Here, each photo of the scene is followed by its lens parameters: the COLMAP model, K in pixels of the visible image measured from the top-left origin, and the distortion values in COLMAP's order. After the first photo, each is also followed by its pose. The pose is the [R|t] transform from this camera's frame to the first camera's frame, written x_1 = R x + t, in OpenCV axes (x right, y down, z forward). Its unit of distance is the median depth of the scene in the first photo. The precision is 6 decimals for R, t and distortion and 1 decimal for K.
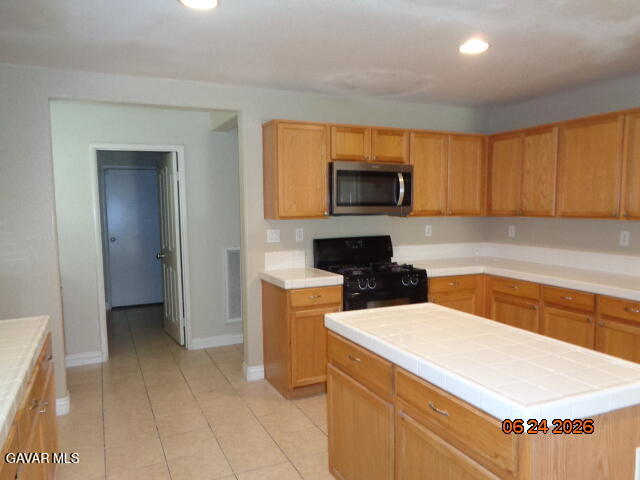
lens RADIAL K [[479.5, 0, 299.7], [0, 479.5, 241.5], [0, 0, 1]] dist [0.003374, -0.000595]
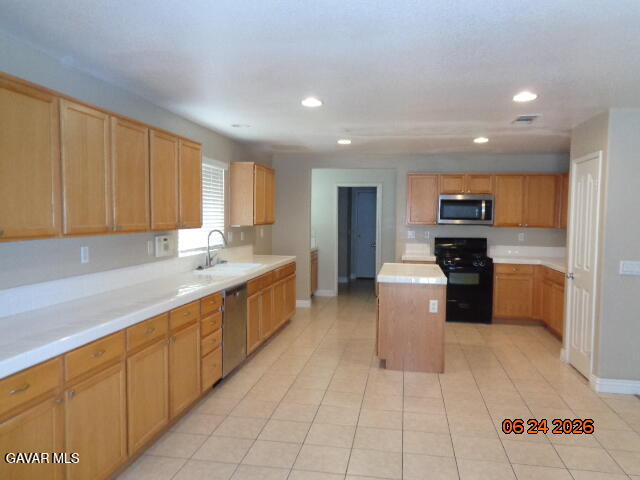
lens RADIAL K [[487.6, 0, 323.0], [0, 487.6, 239.0], [0, 0, 1]] dist [0.045779, -0.005866]
pose [[0.835302, 0.048497, -0.547648, 0.669793], [-0.067216, 0.997638, -0.014176, 0.053361], [0.545667, 0.048652, 0.836589, -0.723134]]
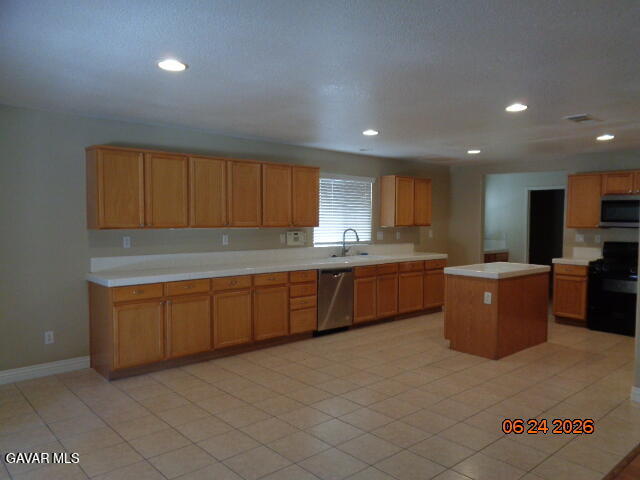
lens RADIAL K [[487.6, 0, 323.0], [0, 487.6, 239.0], [0, 0, 1]] dist [0.045779, -0.005866]
pose [[0.325009, 0.053702, -0.944185, 1.309702], [-0.090973, 0.995532, 0.025307, 0.030986], [0.941325, 0.077671, 0.328443, -0.456420]]
